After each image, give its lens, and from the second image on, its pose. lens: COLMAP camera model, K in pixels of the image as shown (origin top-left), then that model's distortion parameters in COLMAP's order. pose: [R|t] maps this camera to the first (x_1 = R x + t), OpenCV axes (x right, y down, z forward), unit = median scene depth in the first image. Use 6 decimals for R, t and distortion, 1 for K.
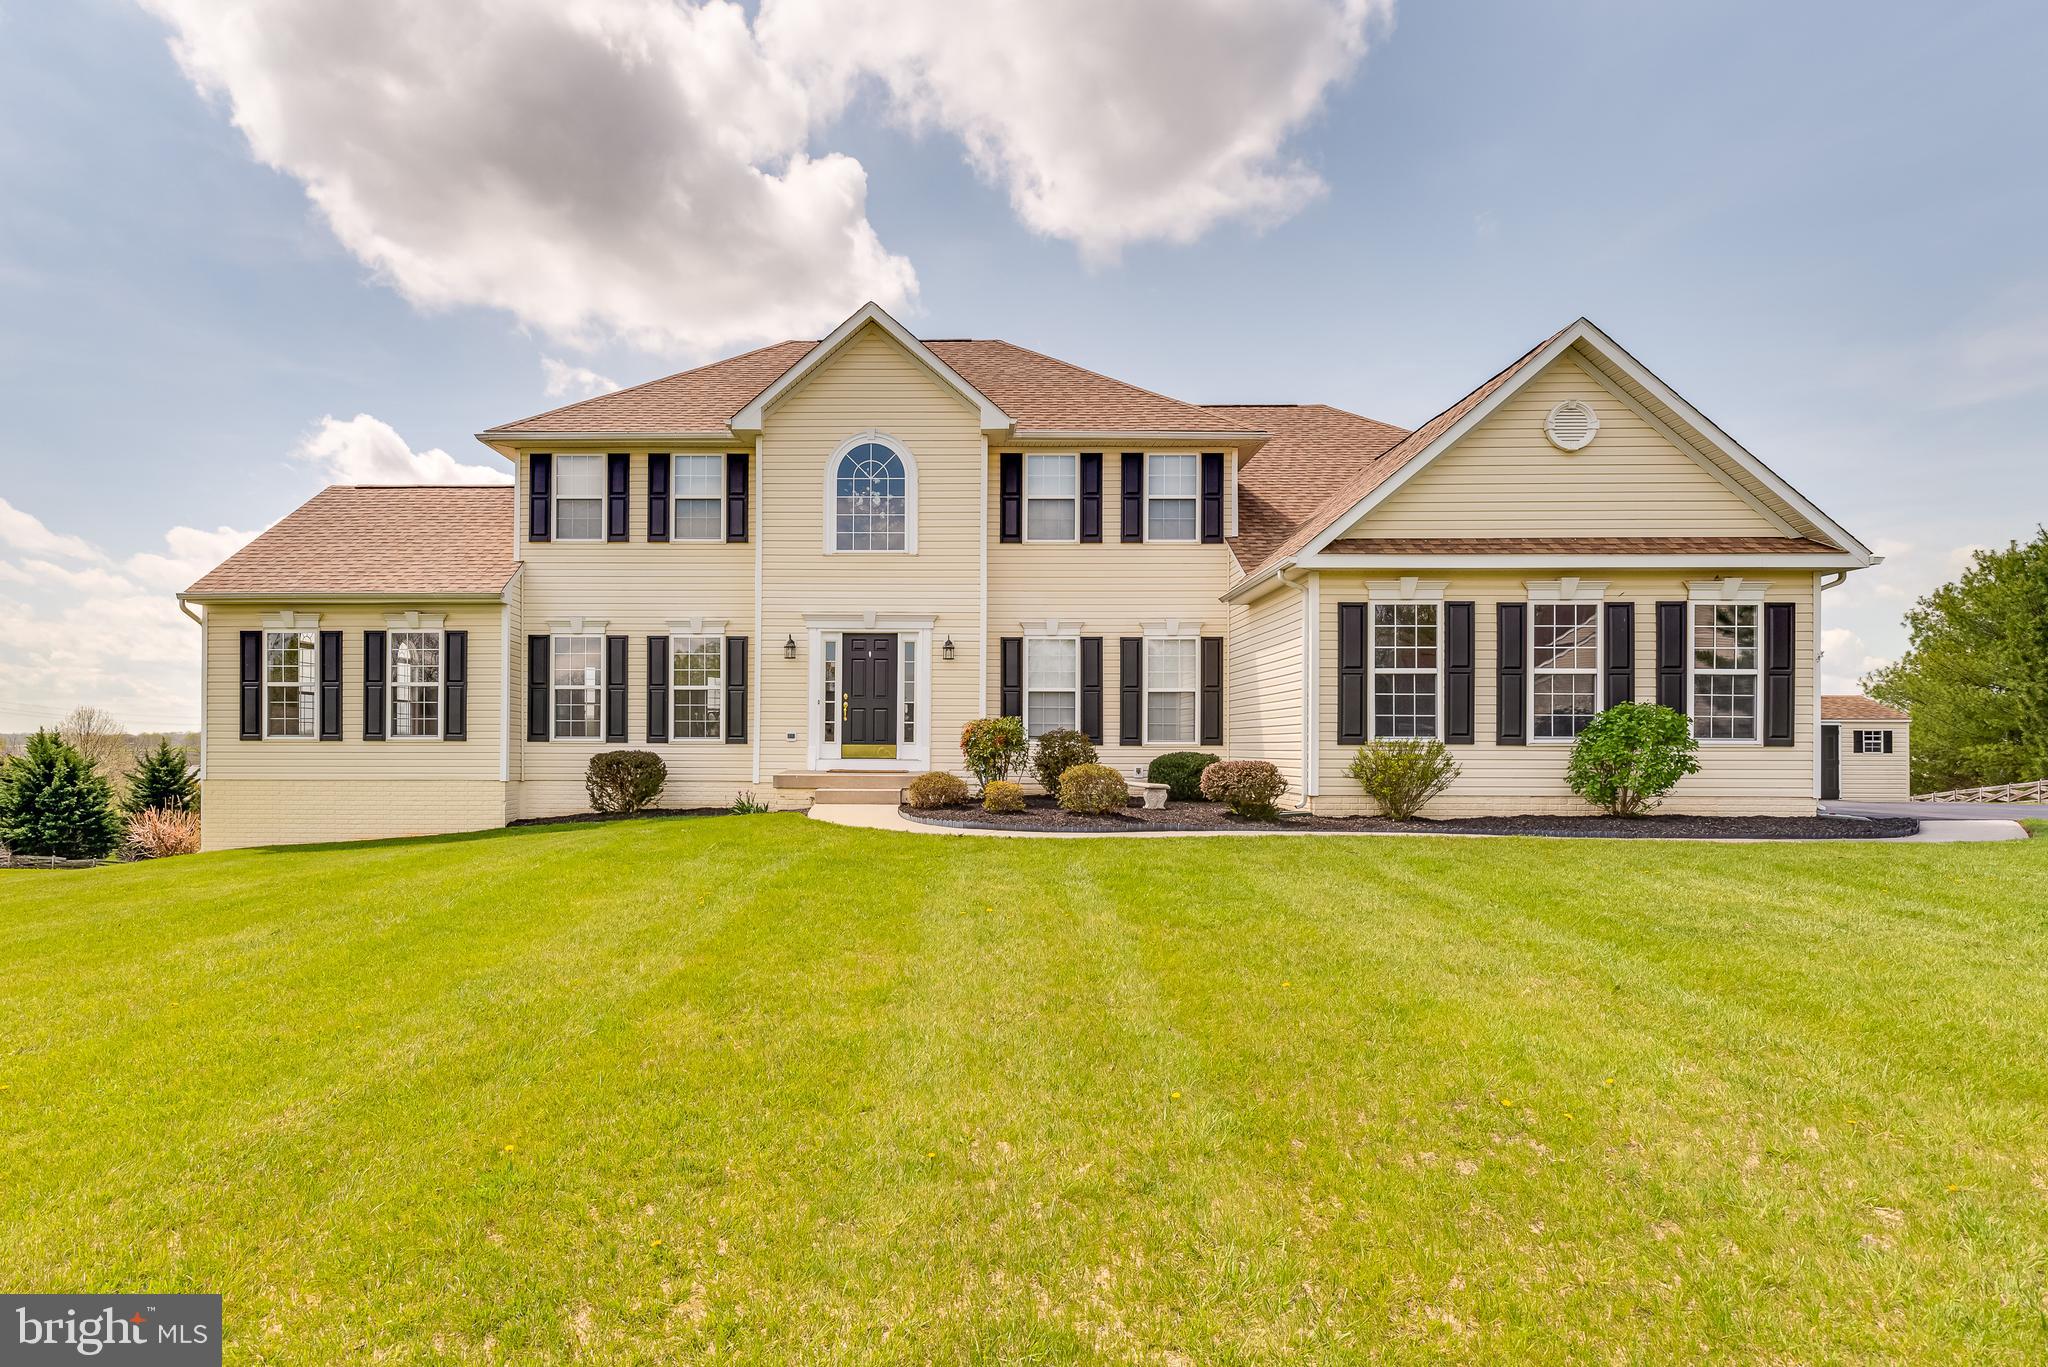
lens RADIAL K [[2140.0, 0, 1021.8], [0, 2140.0, 685.0], [0, 0, 1]] dist [-0.091267, -0.006385]
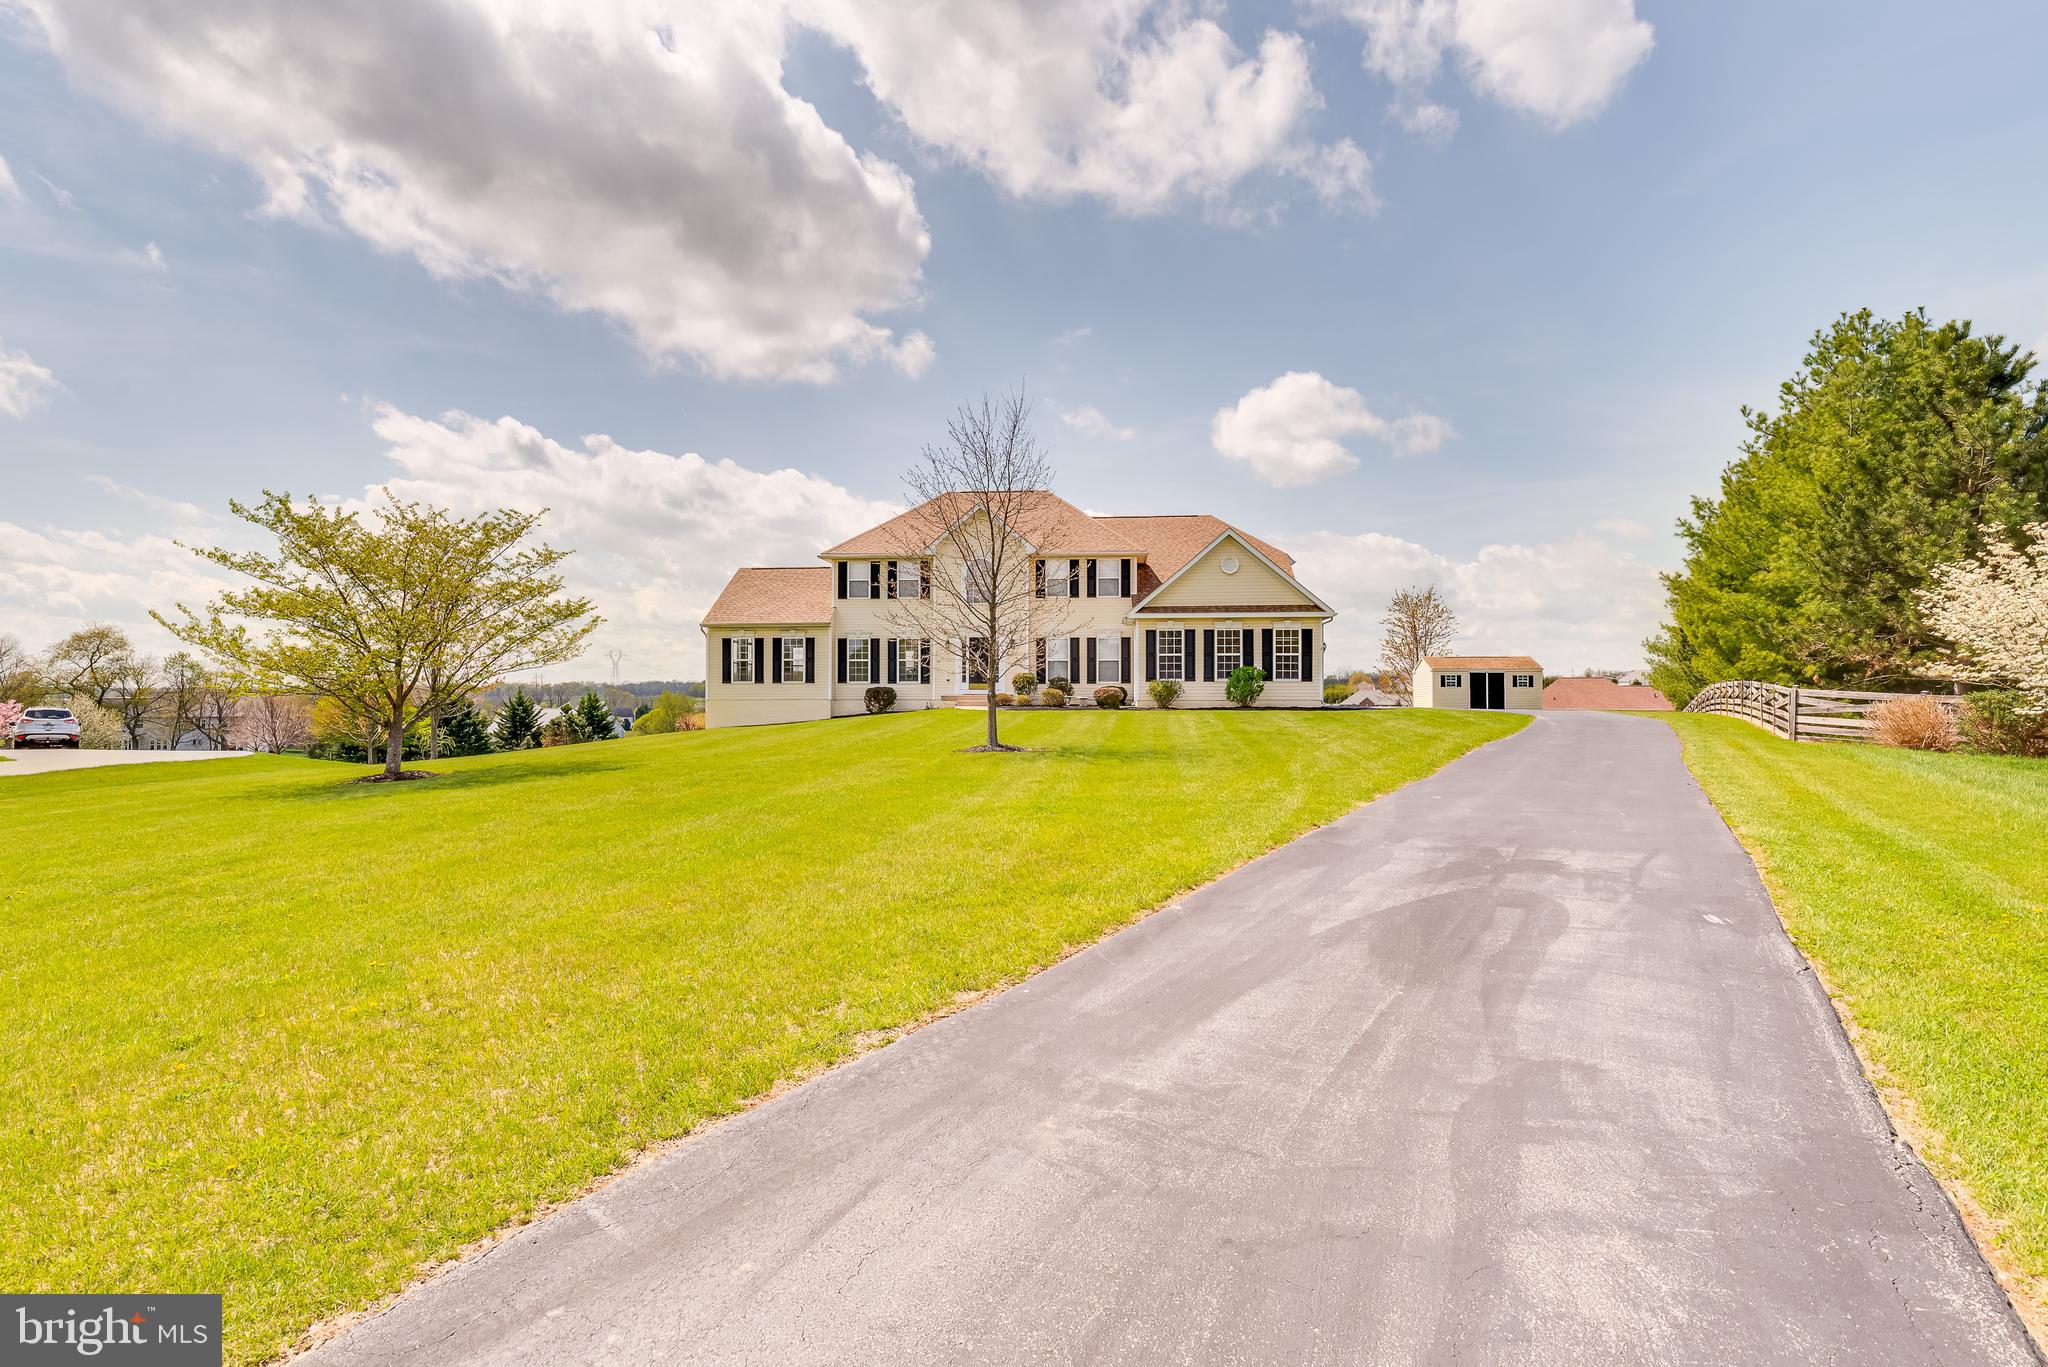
lens RADIAL K [[2140.0, 0, 1024.5], [0, 2140.0, 681.0], [0, 0, 1]] dist [-0.091267, -0.006385]
pose [[0.997214, -0.005213, -0.074417, 0.159875], [0.006843, 0.999742, 0.021662, -0.027346], [0.074285, -0.022111, 0.996992, -1.422421]]
